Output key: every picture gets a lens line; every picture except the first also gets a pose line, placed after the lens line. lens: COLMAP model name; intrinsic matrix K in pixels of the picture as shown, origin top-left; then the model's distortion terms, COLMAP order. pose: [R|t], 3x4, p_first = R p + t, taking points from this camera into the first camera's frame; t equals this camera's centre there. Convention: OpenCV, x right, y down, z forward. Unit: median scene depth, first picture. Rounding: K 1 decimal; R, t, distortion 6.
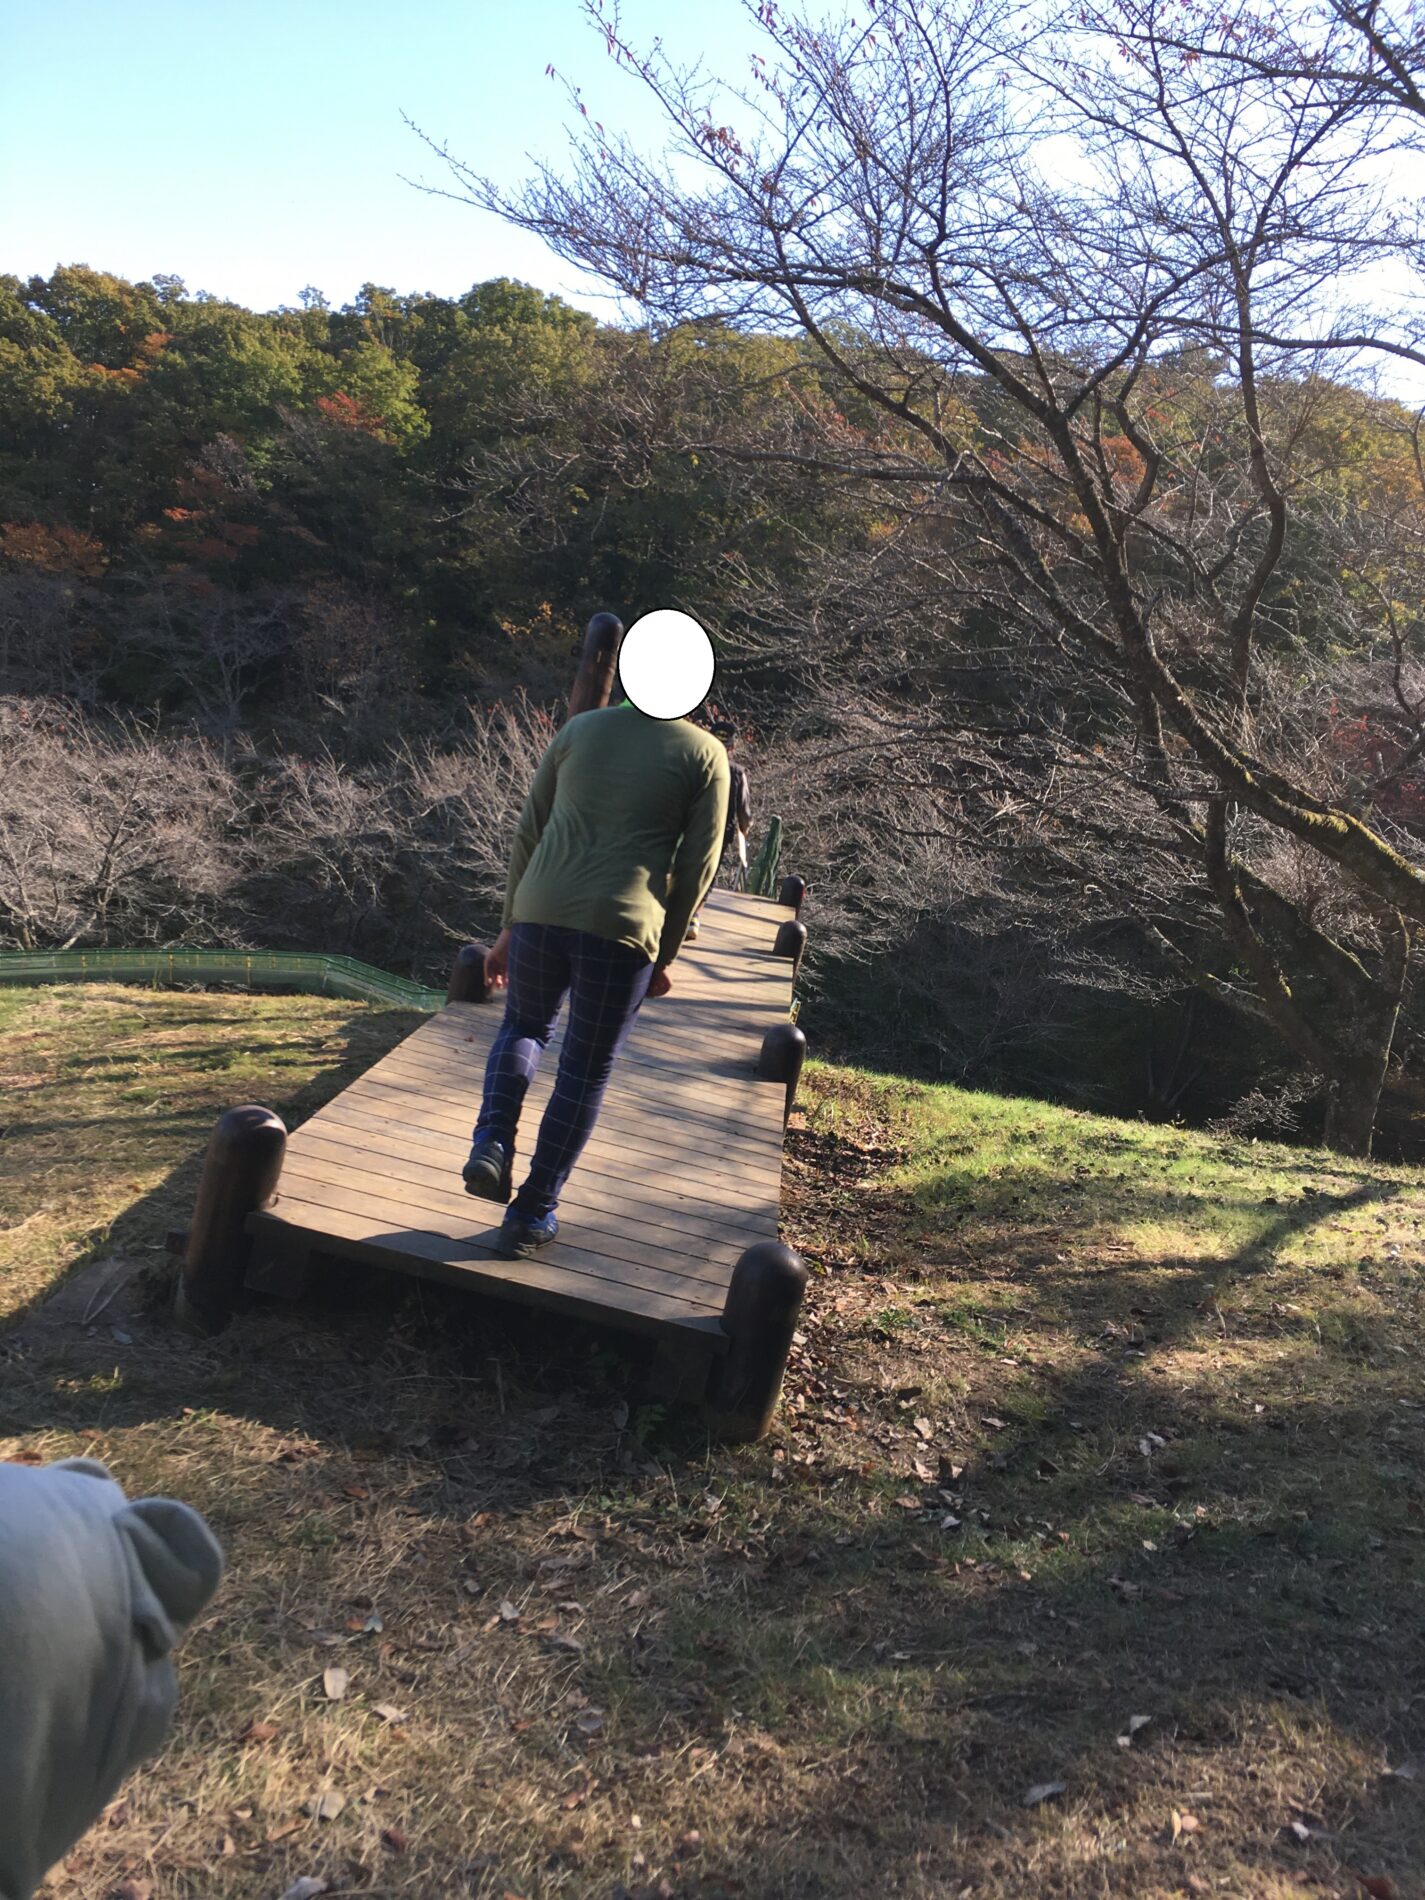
lens RADIAL K [[1895.1, 0, 712.5], [0, 1895.1, 950.0], [0, 0, 1]] dist [0.217274, -0.305176]
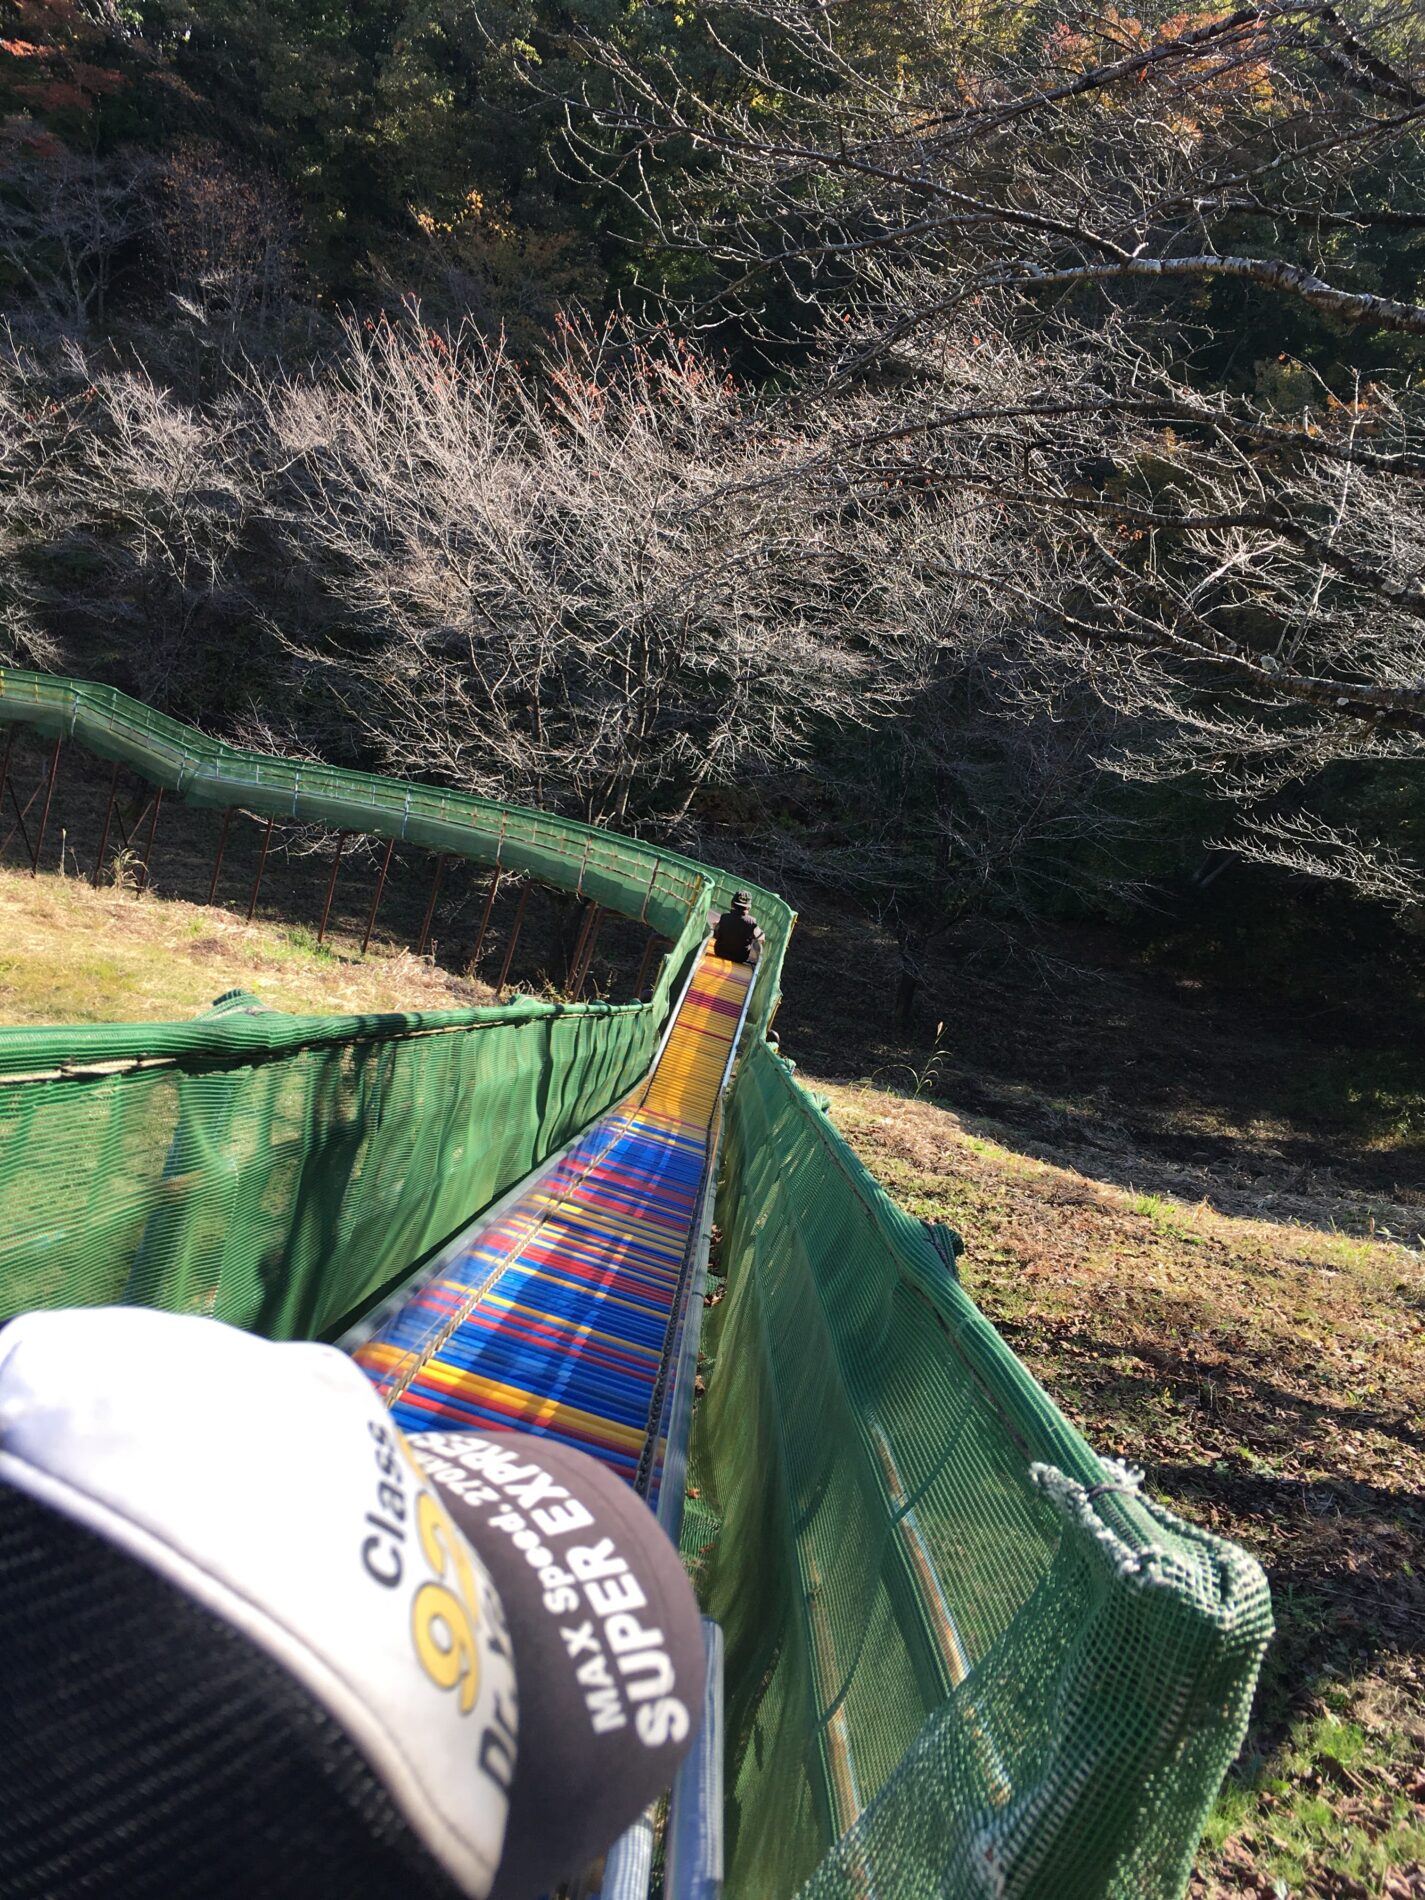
lens RADIAL K [[1895.1, 0, 712.5], [0, 1895.1, 950.0], [0, 0, 1]] dist [0.217274, -0.305176]
pose [[0.998068, 0.054682, 0.029513, 0.003388], [-0.058887, 0.983972, 0.168322, -0.024118], [-0.019835, -0.169735, 0.985290, 0.228473]]
